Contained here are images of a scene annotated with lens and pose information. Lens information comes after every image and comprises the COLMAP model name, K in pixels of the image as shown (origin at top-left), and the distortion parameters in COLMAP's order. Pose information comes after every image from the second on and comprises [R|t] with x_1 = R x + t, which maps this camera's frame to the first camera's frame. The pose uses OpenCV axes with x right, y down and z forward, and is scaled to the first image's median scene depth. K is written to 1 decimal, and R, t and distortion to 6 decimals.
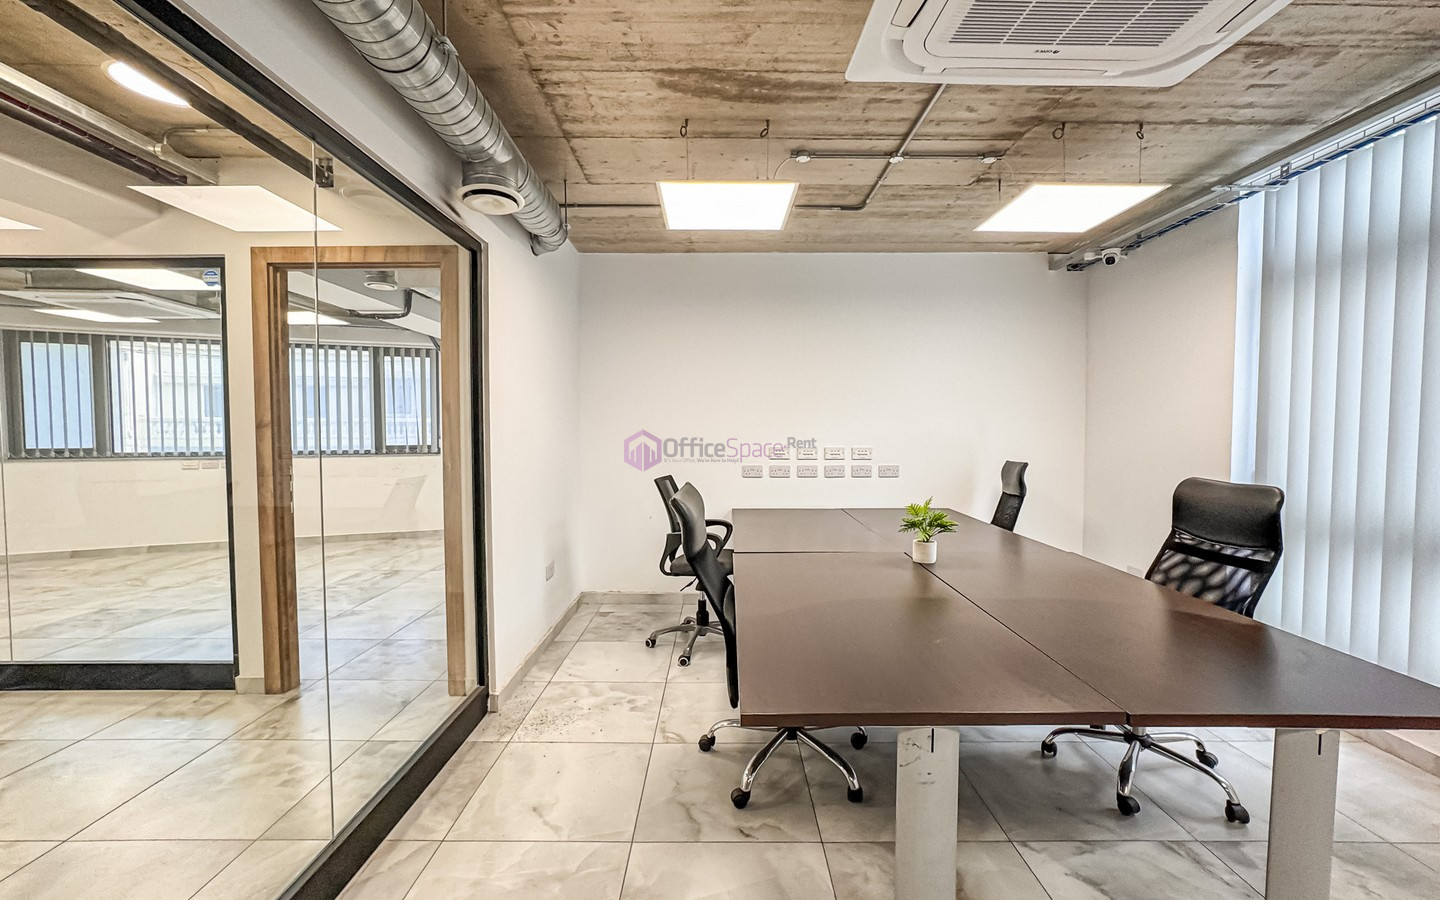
lens RADIAL K [[611.1, 0, 720.6], [0, 611.1, 453.9], [0, 0, 1]] dist [-0.036340, 0.016143]
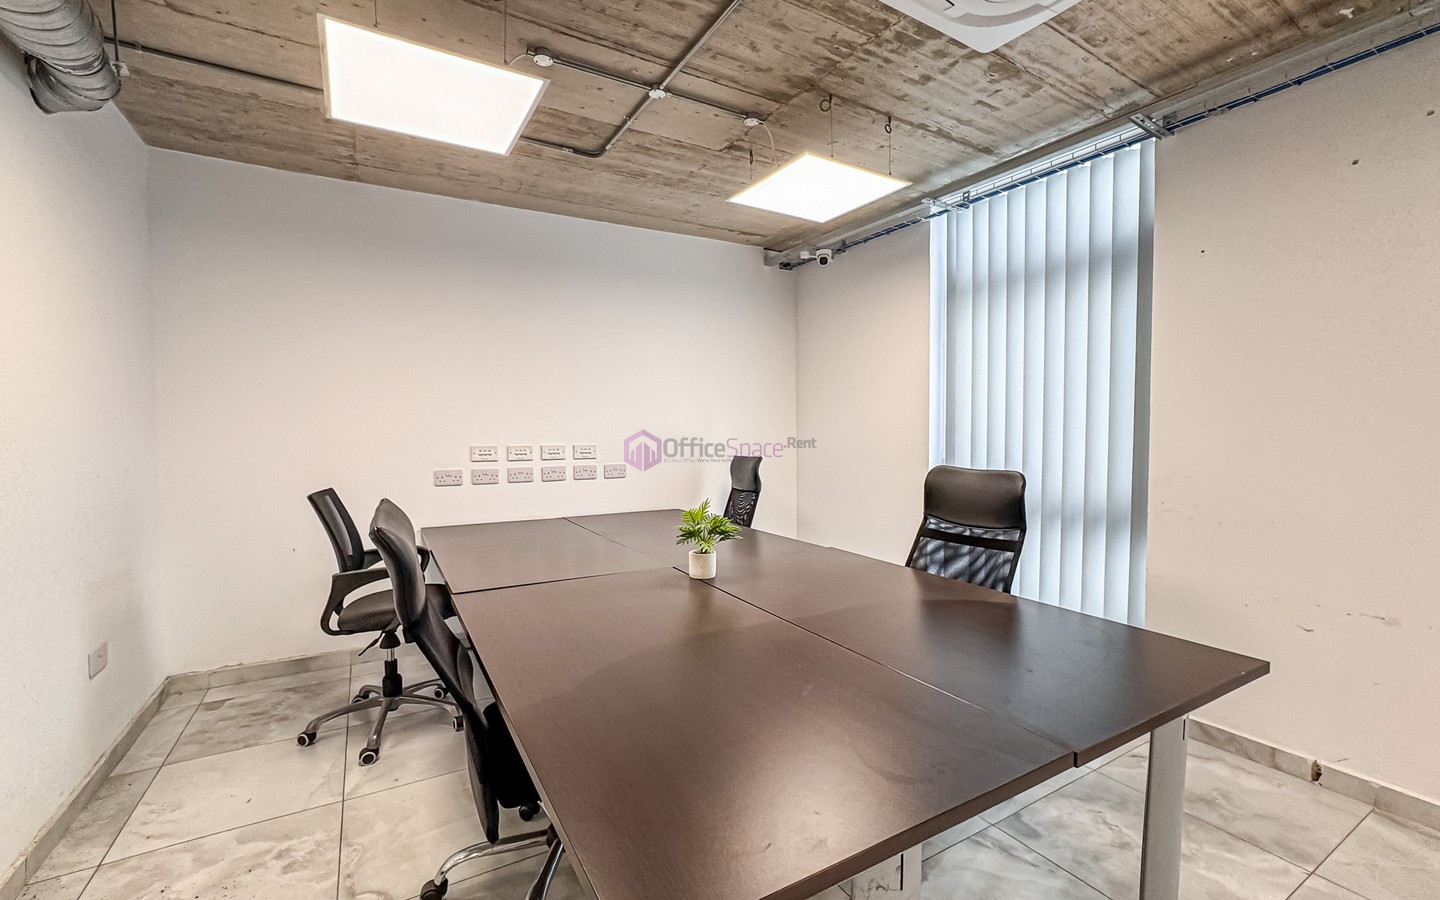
lens RADIAL K [[611.1, 0, 720.6], [0, 611.1, 453.9], [0, 0, 1]] dist [-0.036340, 0.016143]
pose [[0.860021, -0.023186, 0.509731, -0.062019], [0.023853, 0.999702, 0.005229, 0.003496], [-0.509700, 0.007662, 0.860318, 0.227816]]
